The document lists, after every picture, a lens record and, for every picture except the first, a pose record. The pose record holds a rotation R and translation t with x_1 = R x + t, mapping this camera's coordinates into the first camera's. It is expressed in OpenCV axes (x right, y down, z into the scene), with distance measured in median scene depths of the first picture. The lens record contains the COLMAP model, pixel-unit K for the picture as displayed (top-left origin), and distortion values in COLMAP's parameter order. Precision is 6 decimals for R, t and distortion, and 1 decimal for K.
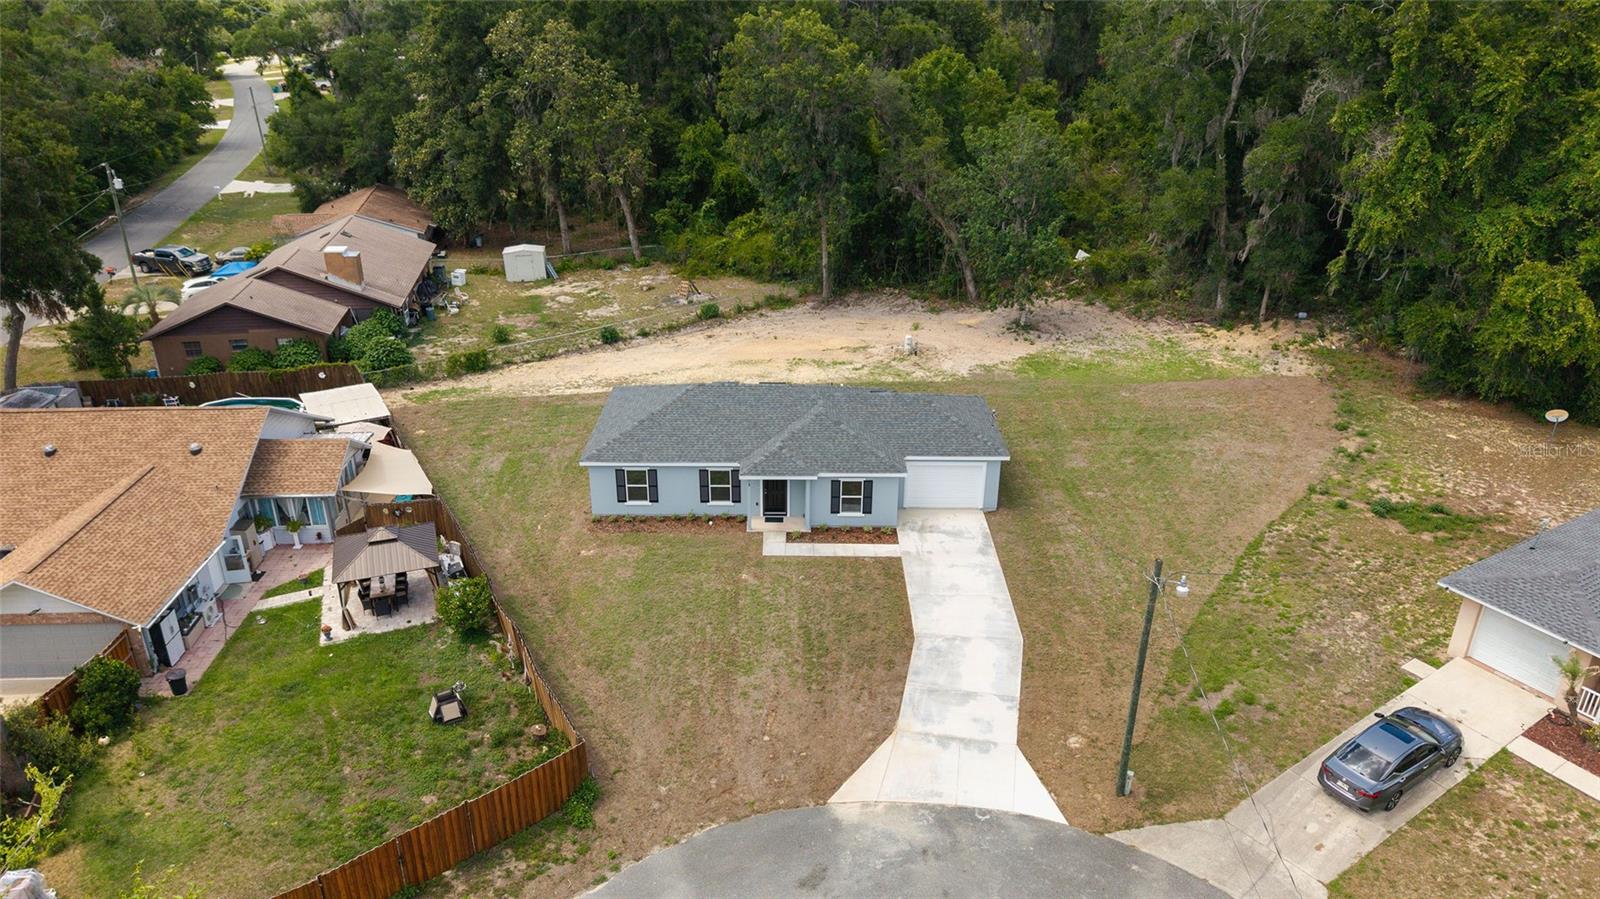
lens RADIAL K [[1073.2, 0, 800.0], [0, 1073.2, 449.5], [0, 0, 1]] dist [0.012562, -0.004987]
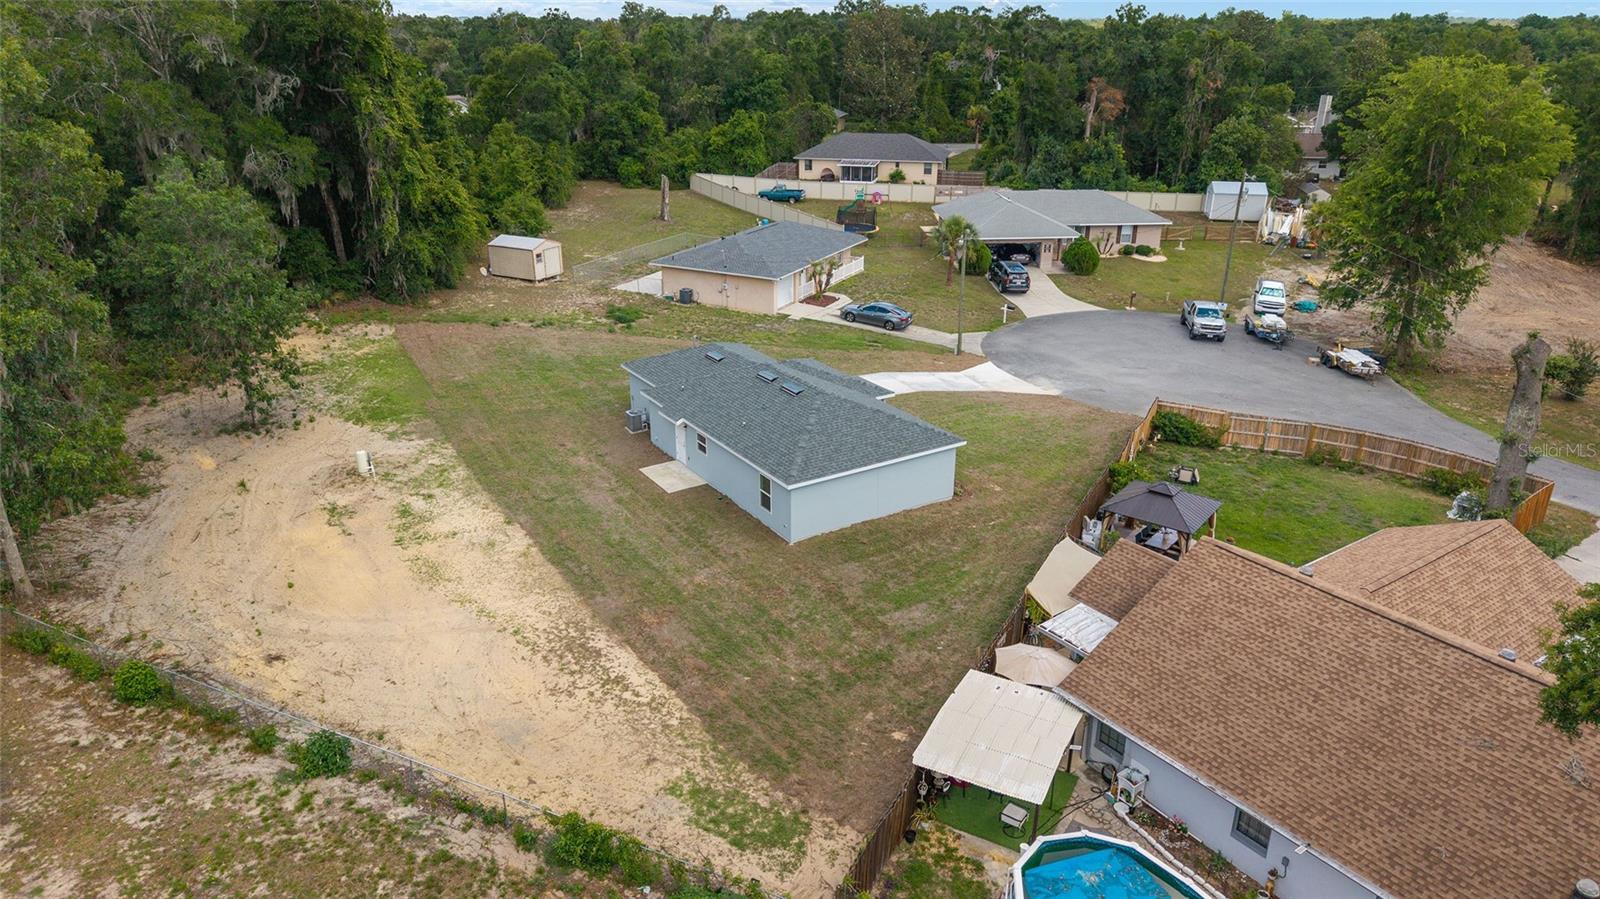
lens RADIAL K [[1079.2, 0, 800.0], [0, 1079.2, 449.5], [0, 0, 1]] dist [0.005615, -0.002018]
pose [[-0.536154, -0.320350, 0.780970, -0.894016], [0.338031, 0.766284, 0.546392, -0.576355], [-0.773482, 0.556942, -0.302559, 1.391423]]
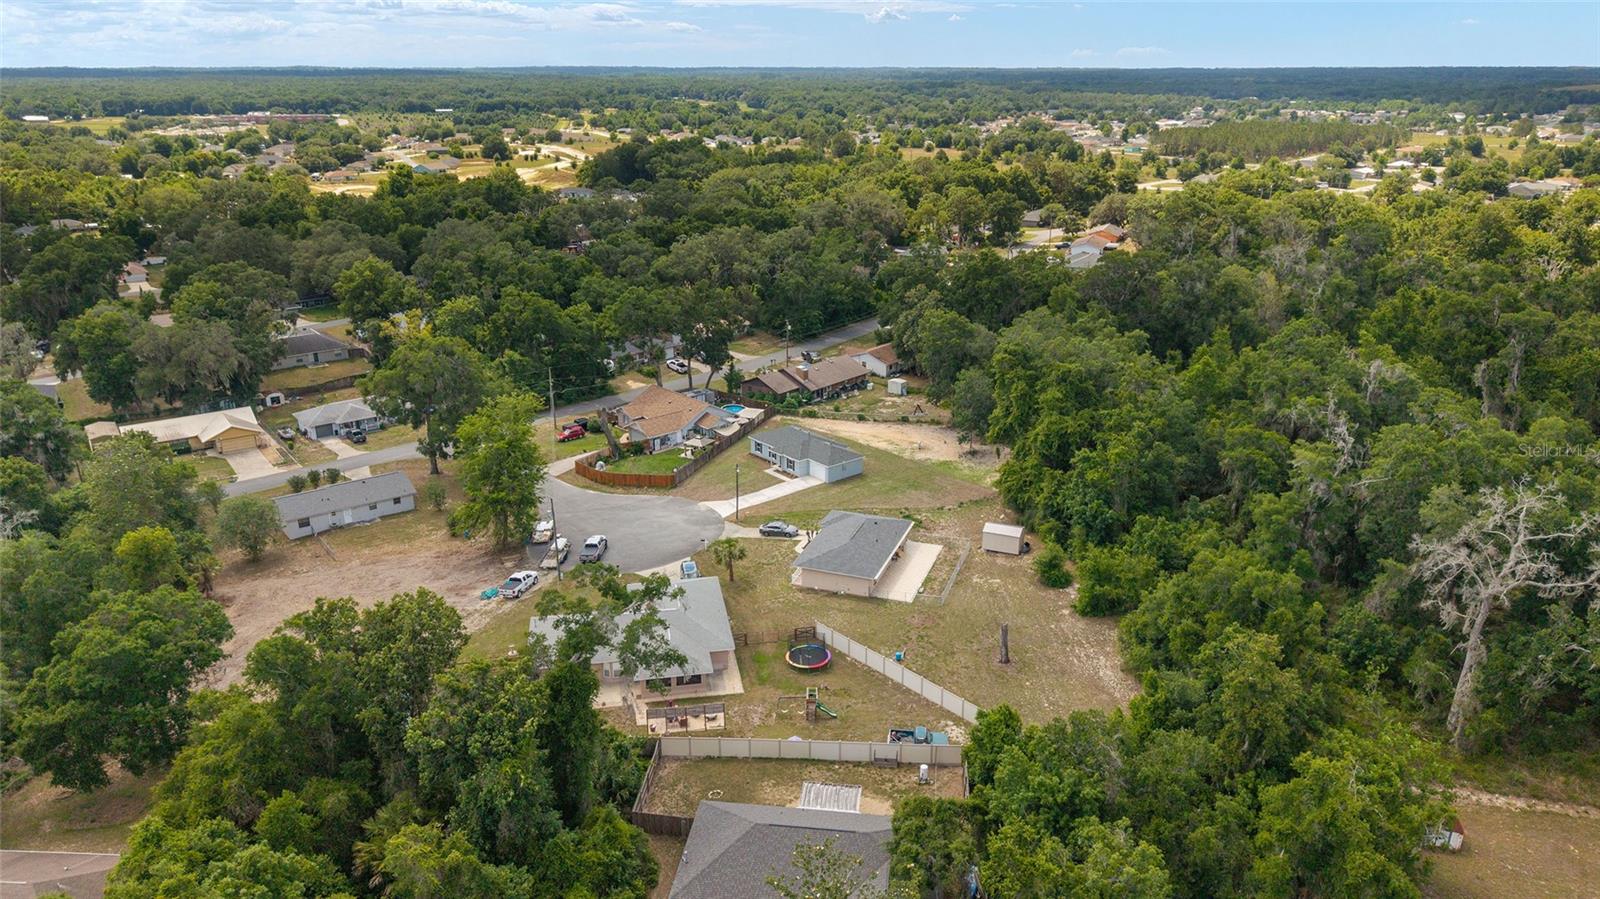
lens RADIAL K [[1079.2, 0, 800.0], [0, 1079.2, 449.5], [0, 0, 1]] dist [0.005615, -0.002018]
pose [[0.628626, 0.253055, -0.735387, 2.585208], [-0.312373, 0.948111, 0.059231, -0.215124], [0.712217, 0.192481, 0.675054, -1.345652]]
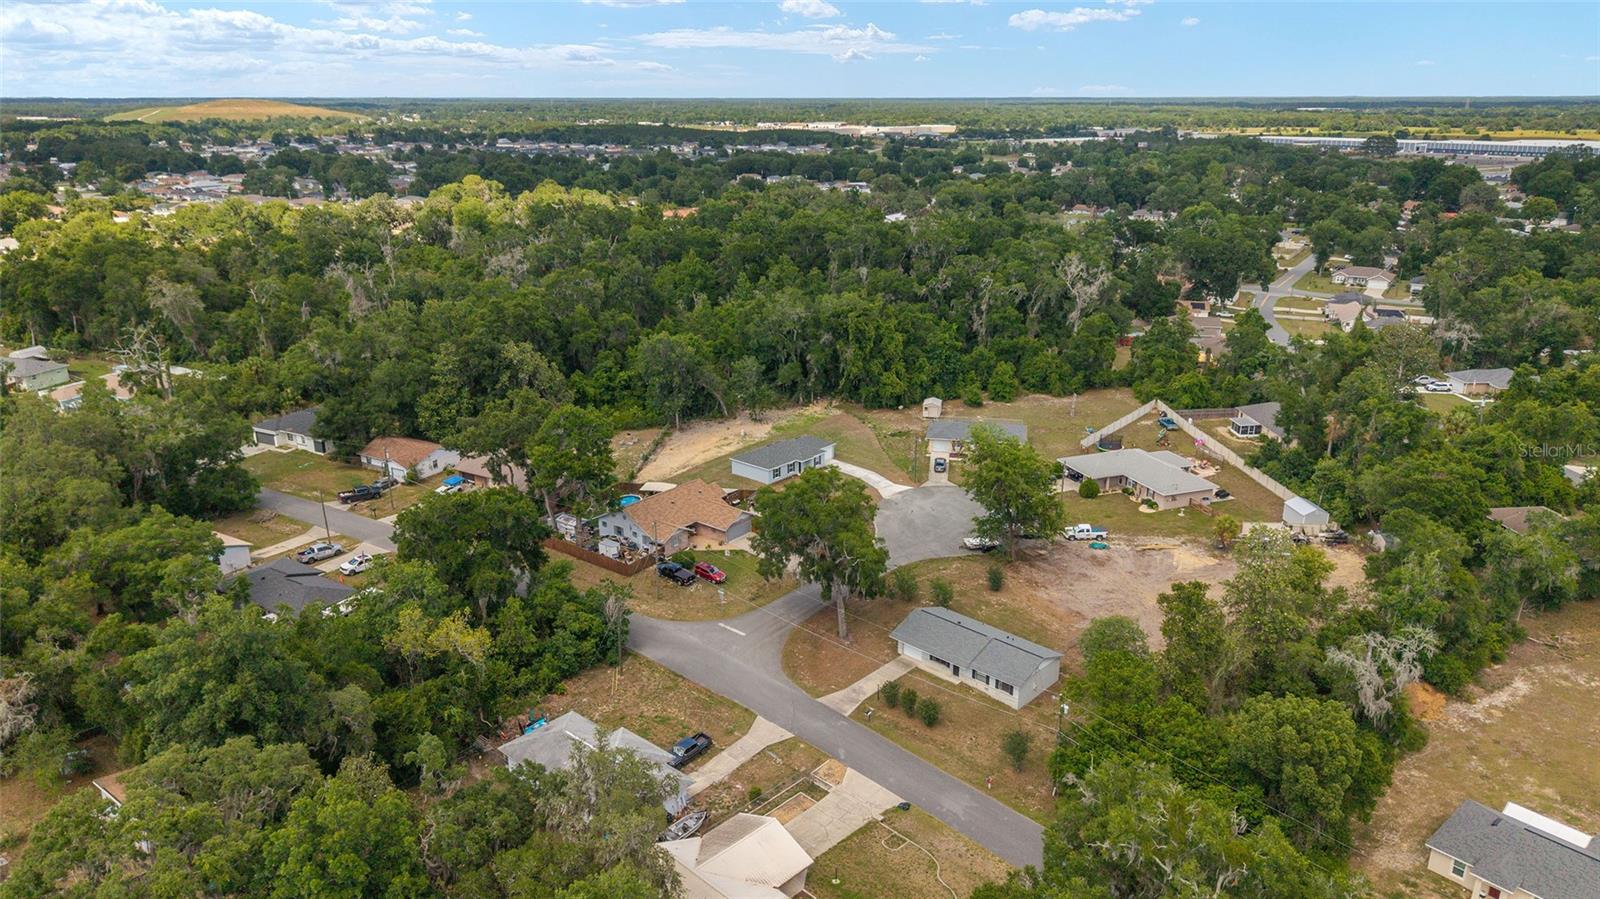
lens RADIAL K [[1102.2, 0, 800.0], [0, 1102.2, 449.5], [0, 0, 1]] dist [0.090825, -0.222454]
pose [[0.663030, -0.237326, 0.709977, -2.855168], [0.307577, 0.951029, 0.030665, -0.139220], [-0.682486, 0.198041, 0.703557, -1.840385]]
